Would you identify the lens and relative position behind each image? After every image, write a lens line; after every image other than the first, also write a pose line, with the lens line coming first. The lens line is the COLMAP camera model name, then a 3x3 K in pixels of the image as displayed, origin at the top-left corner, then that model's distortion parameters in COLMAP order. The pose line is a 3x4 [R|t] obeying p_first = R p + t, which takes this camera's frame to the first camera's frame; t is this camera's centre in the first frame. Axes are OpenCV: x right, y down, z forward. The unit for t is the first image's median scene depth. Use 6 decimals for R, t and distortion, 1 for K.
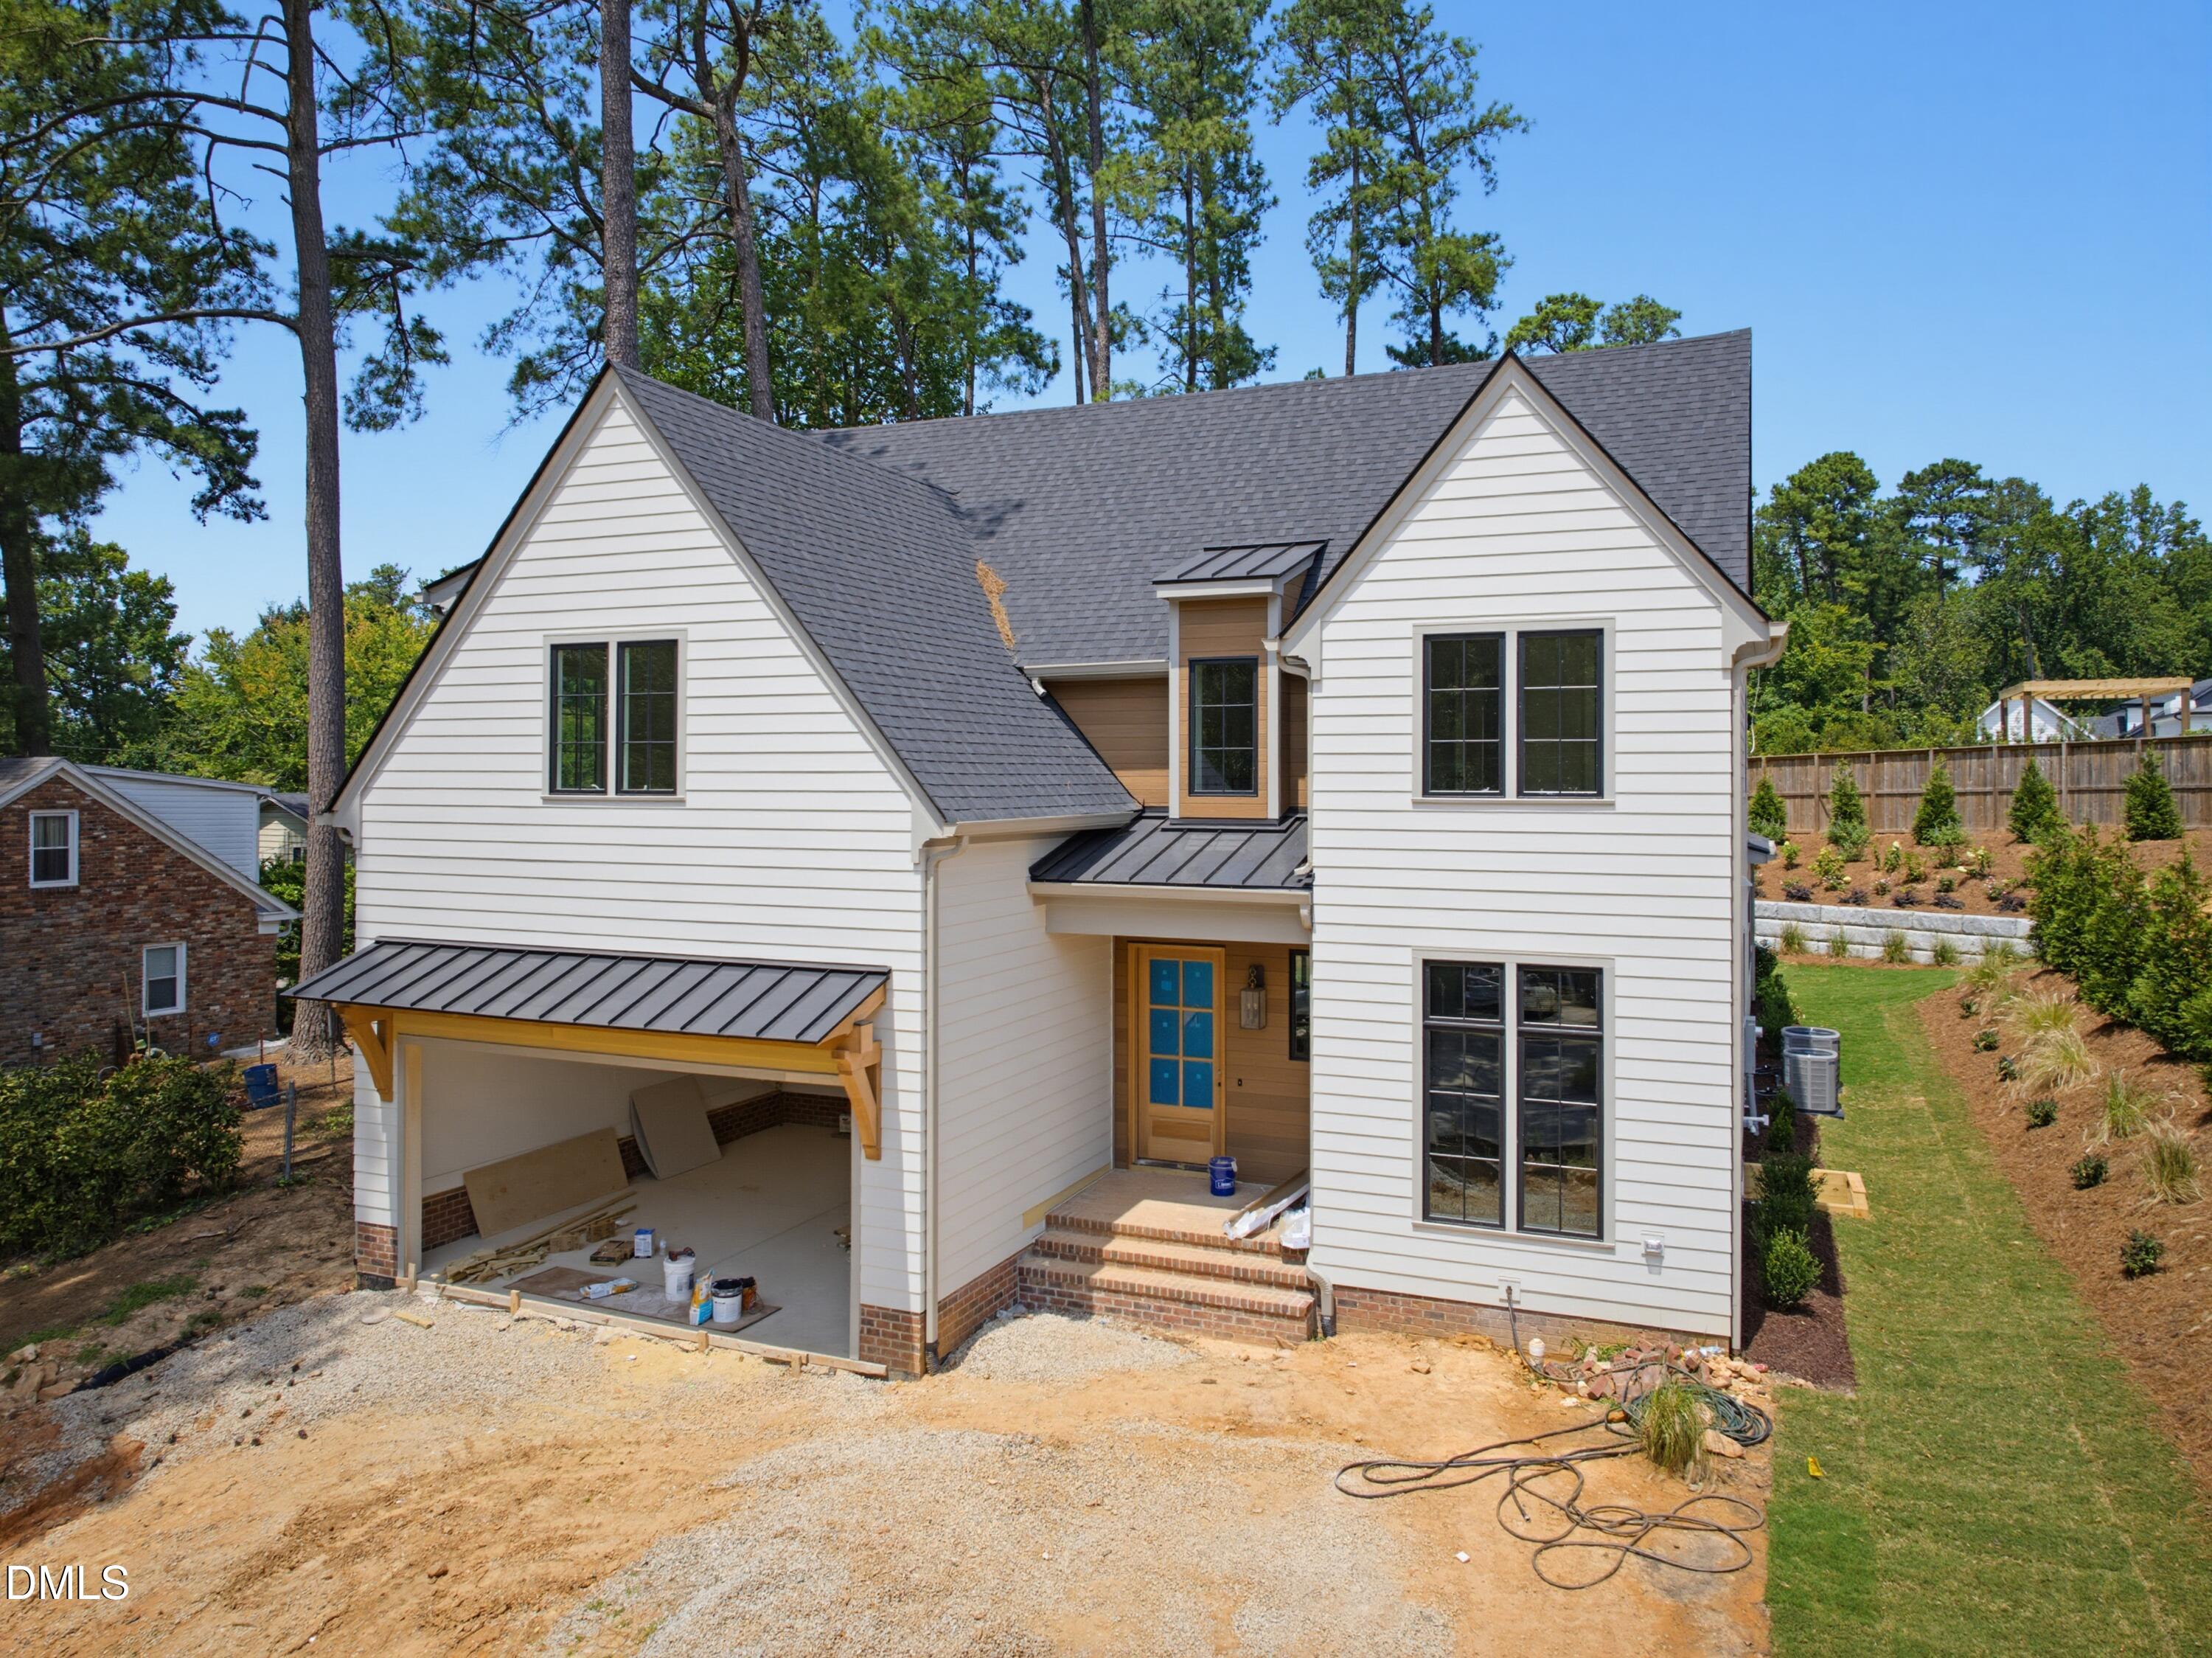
lens RADIAL K [[1521.3, 0, 1094.6], [0, 1521.3, 780.4], [0, 0, 1]] dist [-0.008126, 0.002668]
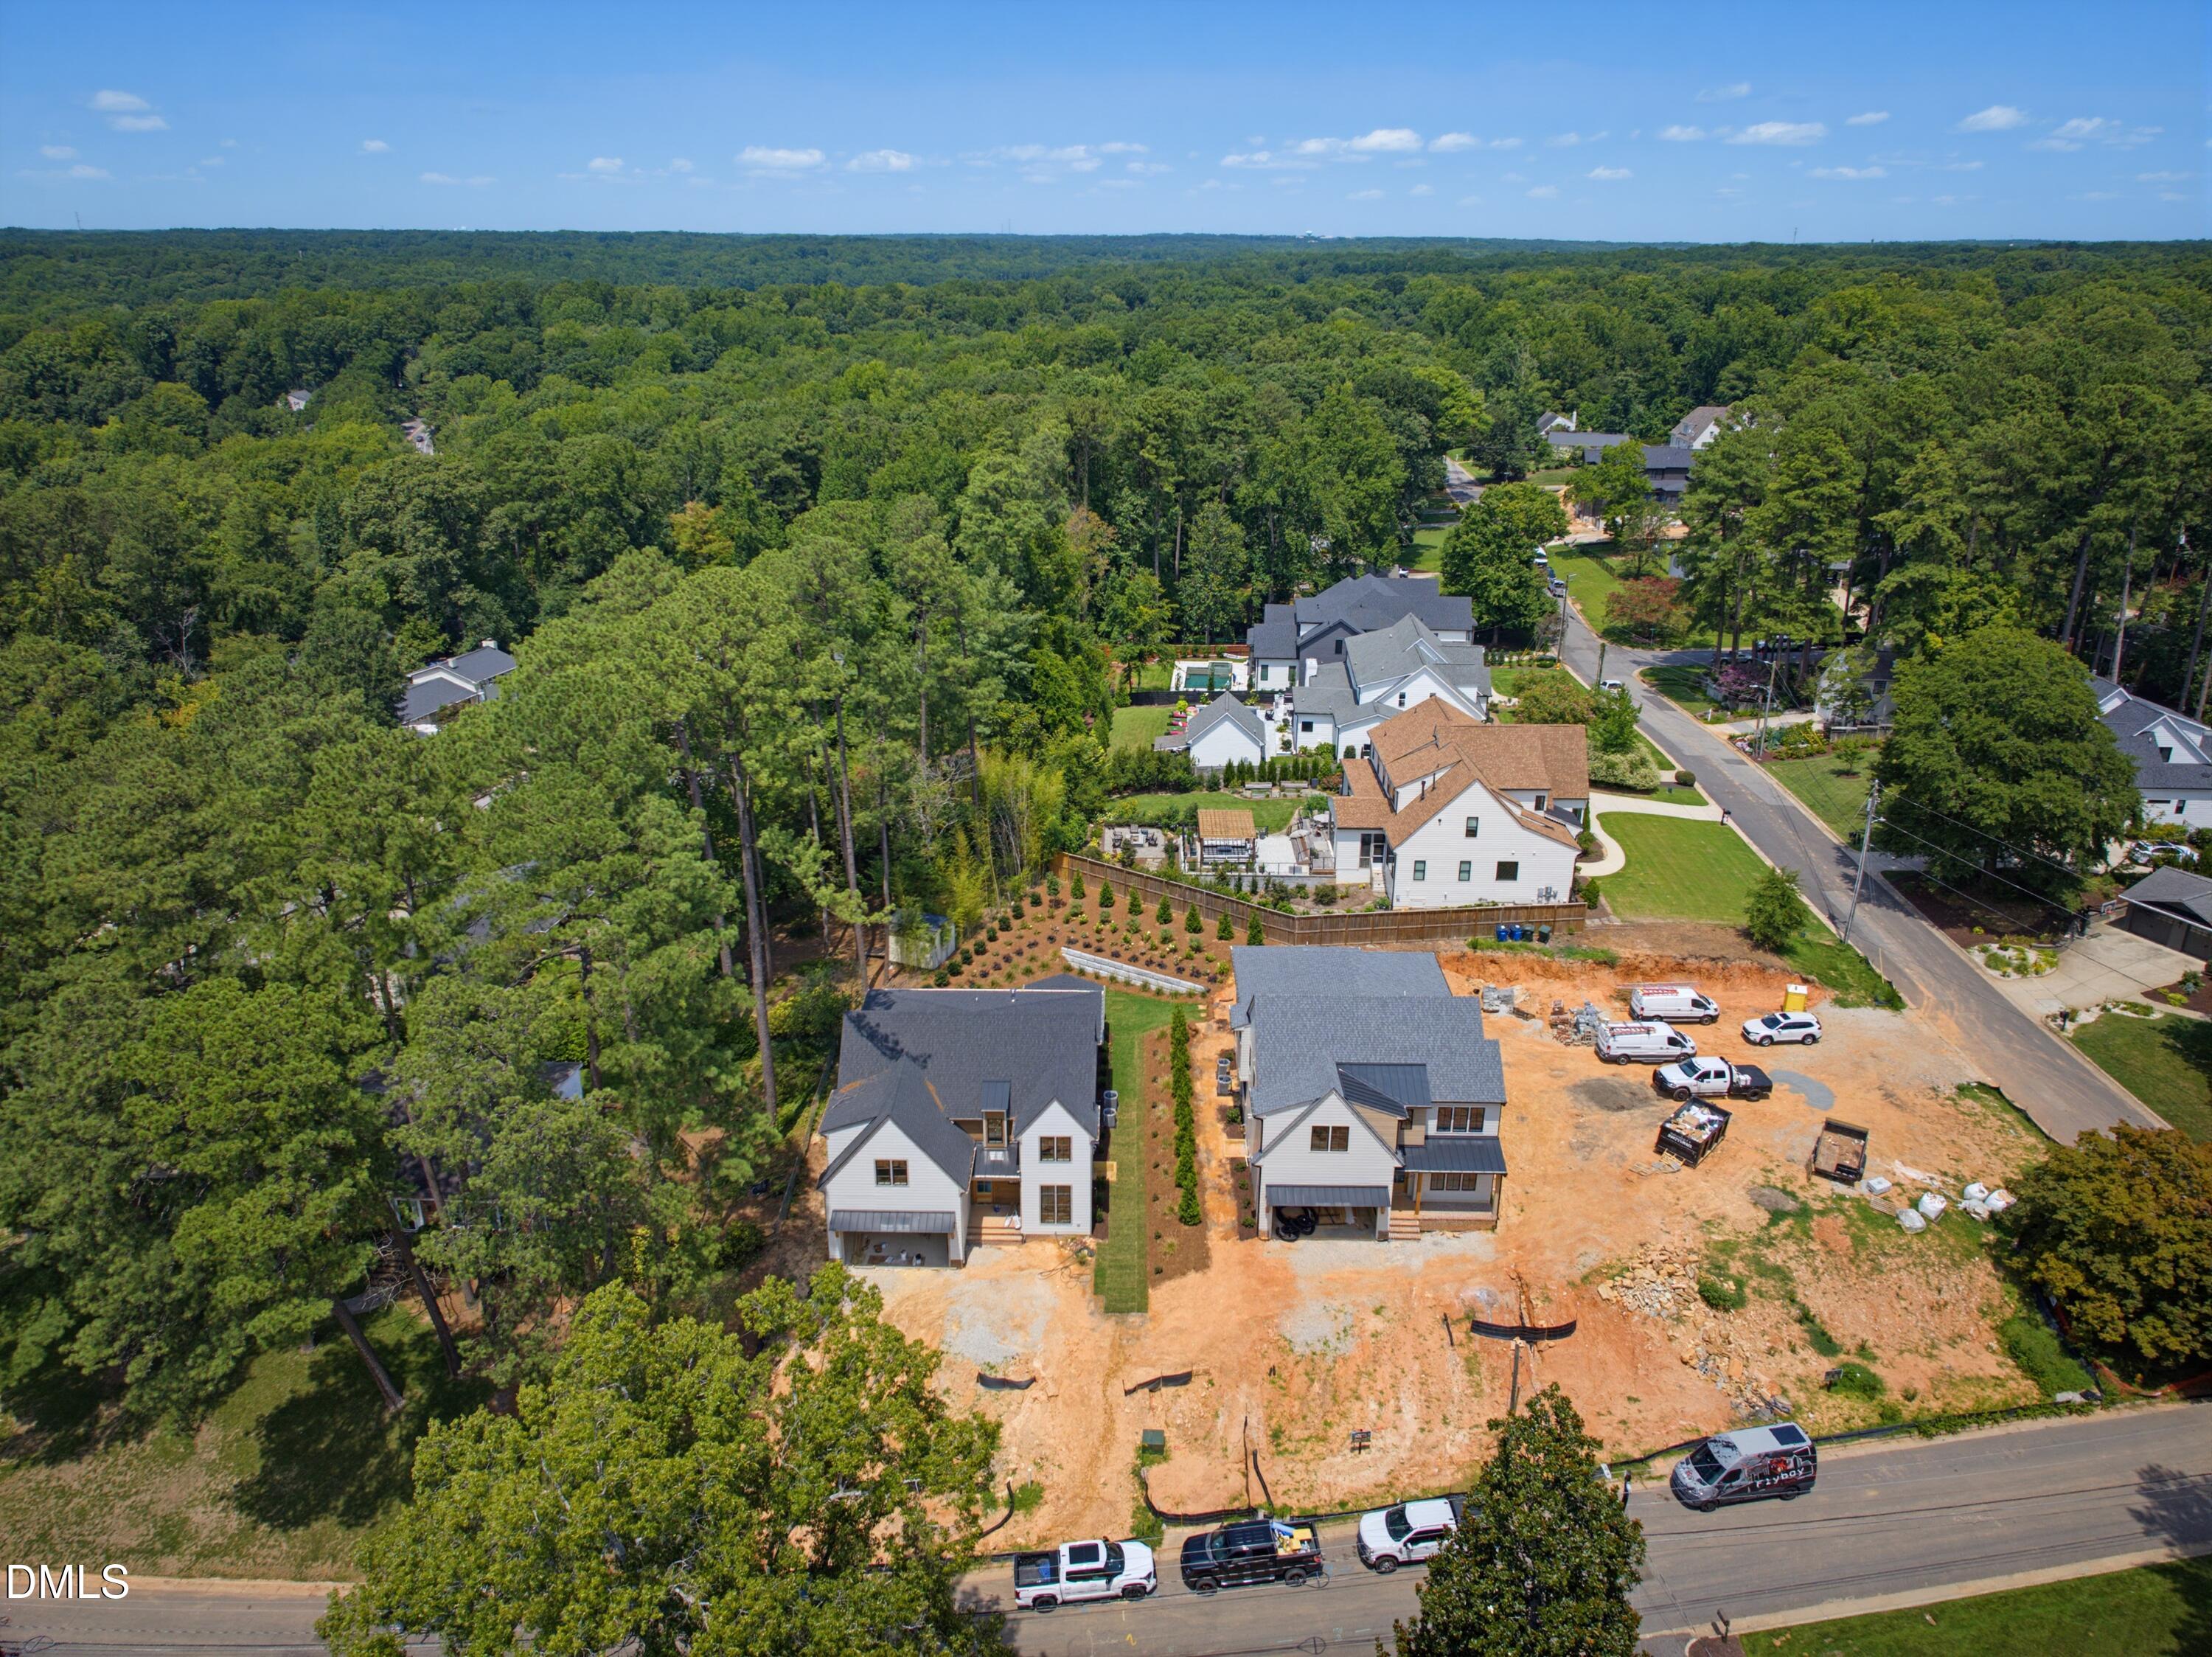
lens RADIAL K [[1524.6, 0, 1098.2], [0, 1524.6, 812.9], [0, 0, 1]] dist [-0.008921, 0.009381]
pose [[0.922594, -0.136002, 0.361004, -1.434497], [-0.002576, 0.933602, 0.358302, -3.179516], [-0.385764, -0.331497, 0.860985, -3.489310]]
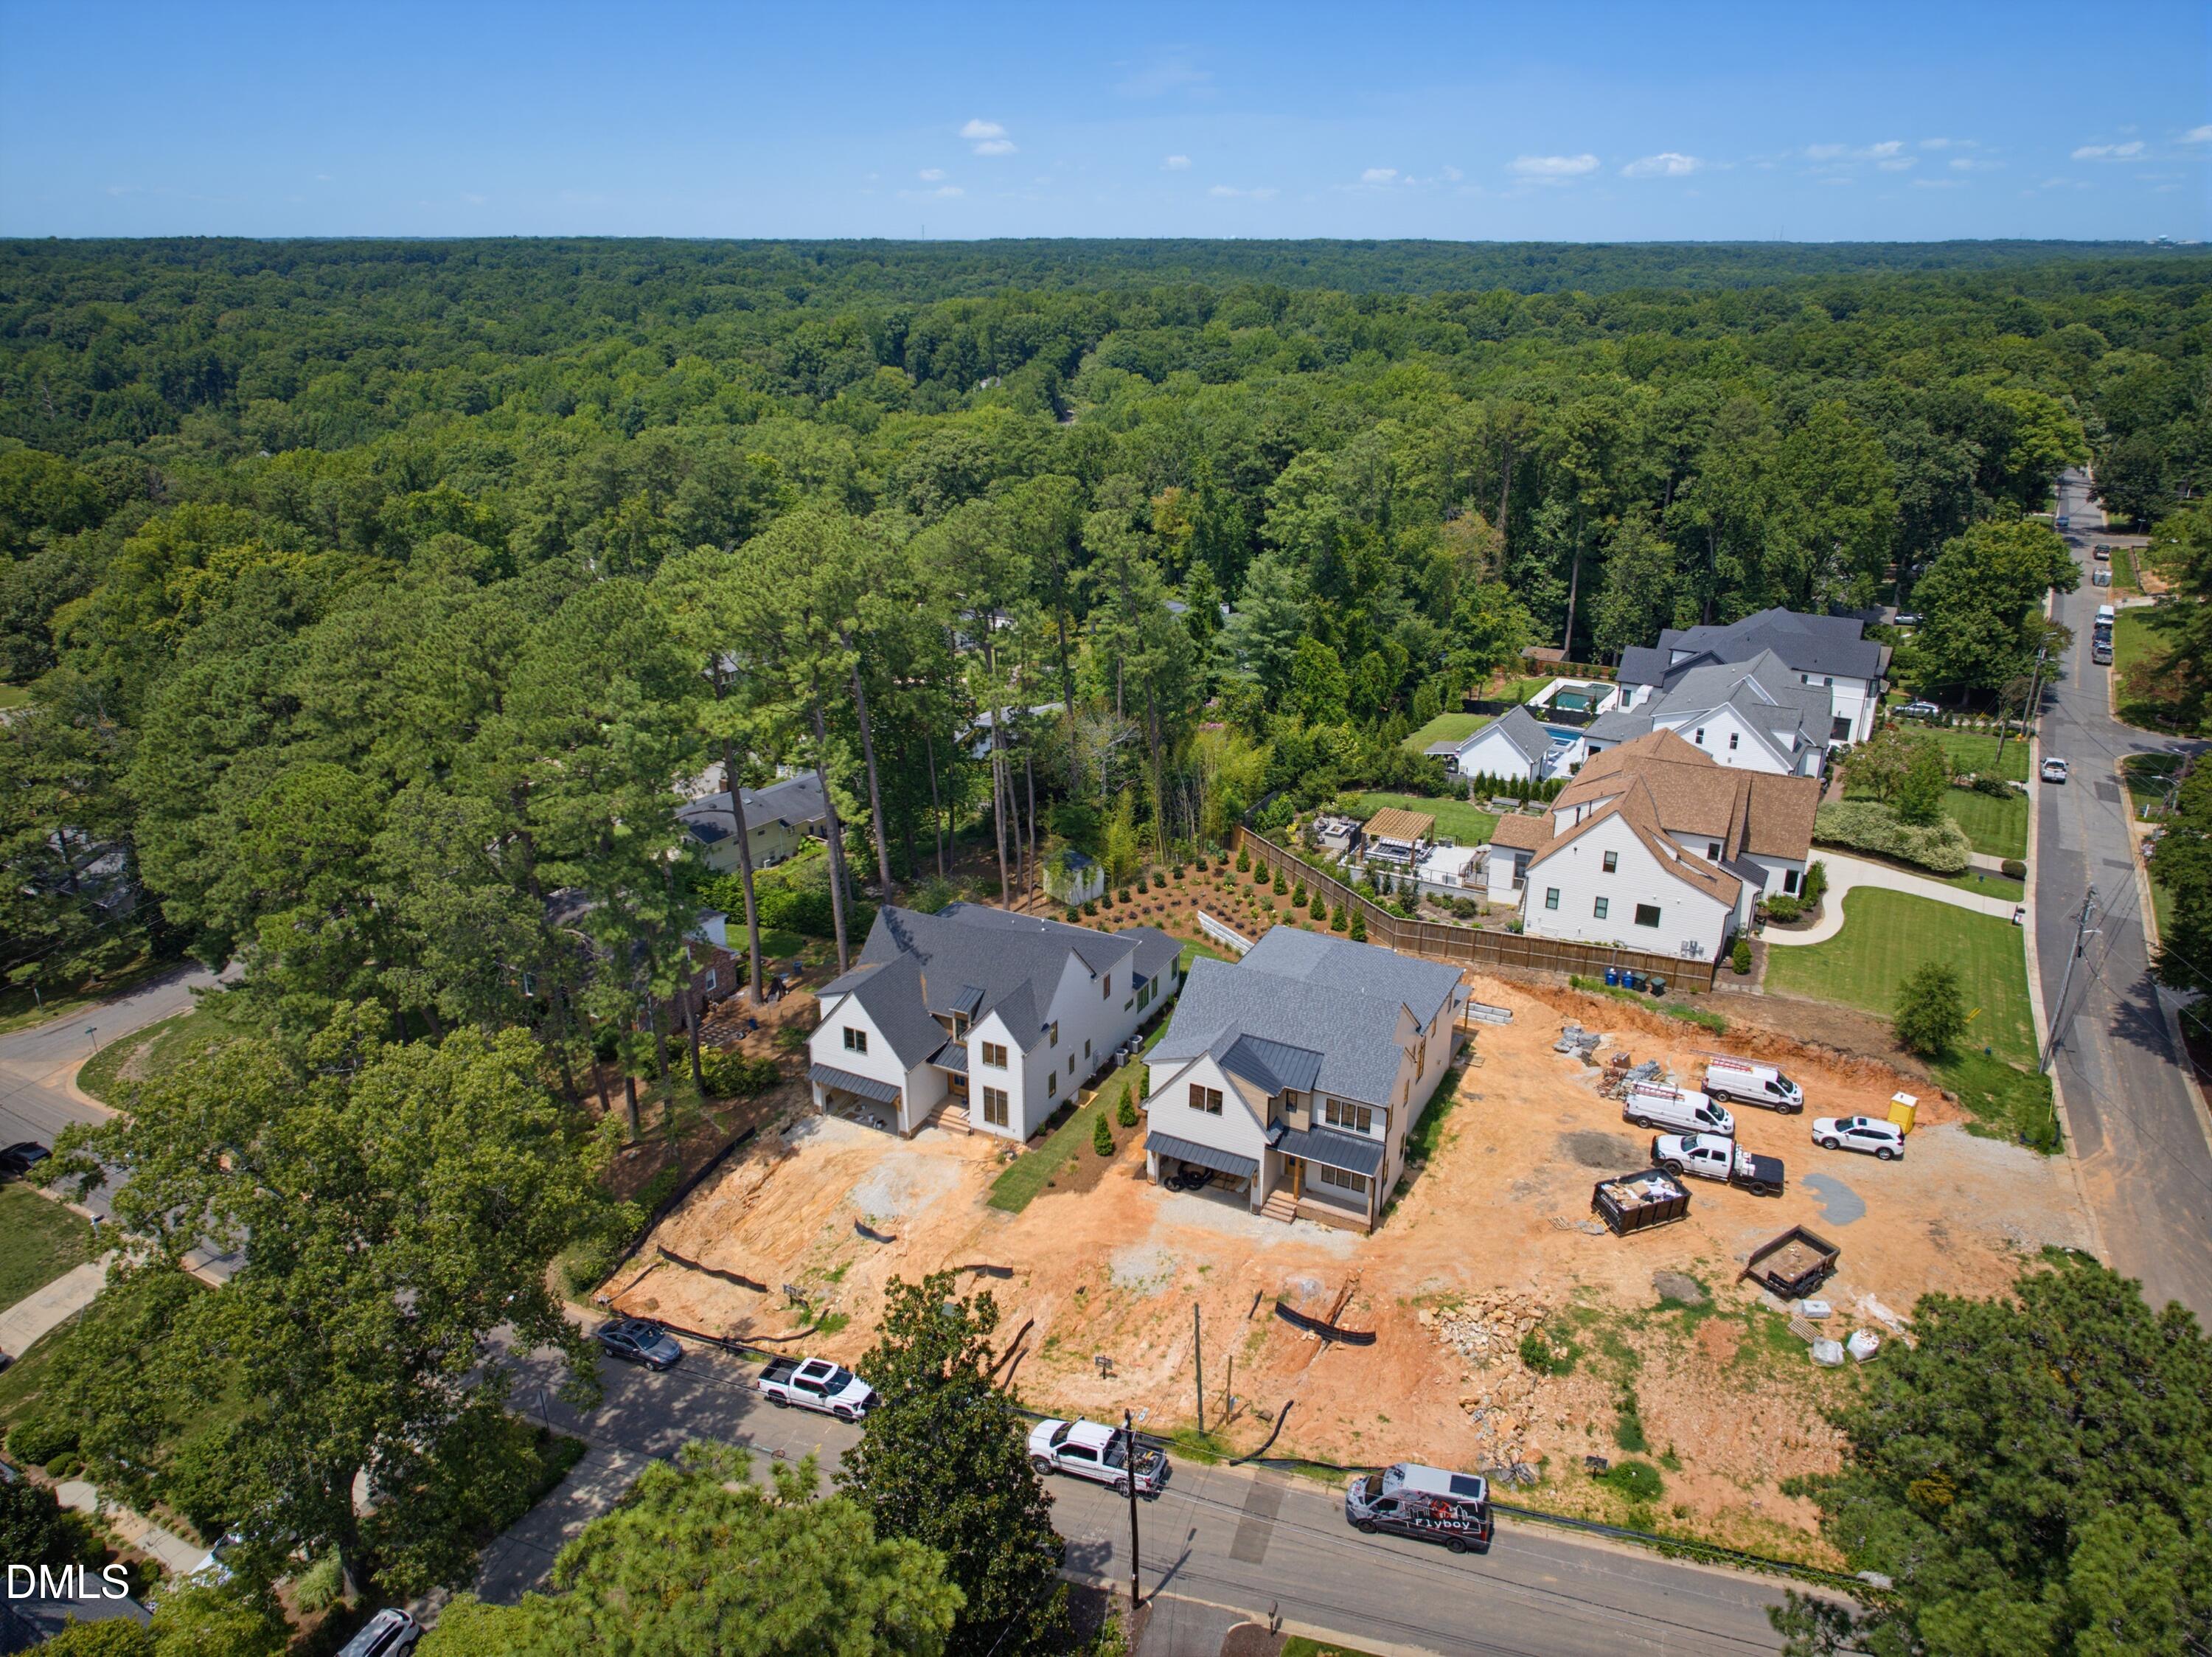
lens RADIAL K [[1515.9, 0, 1106.0], [0, 1515.9, 828.5], [0, 0, 1]] dist [0.003184, -0.000994]
pose [[0.997662, 0.022623, -0.064490, 1.087773], [0.002347, 0.931725, 0.363157, -3.125349], [0.068302, -0.362459, 0.929493, -4.388304]]
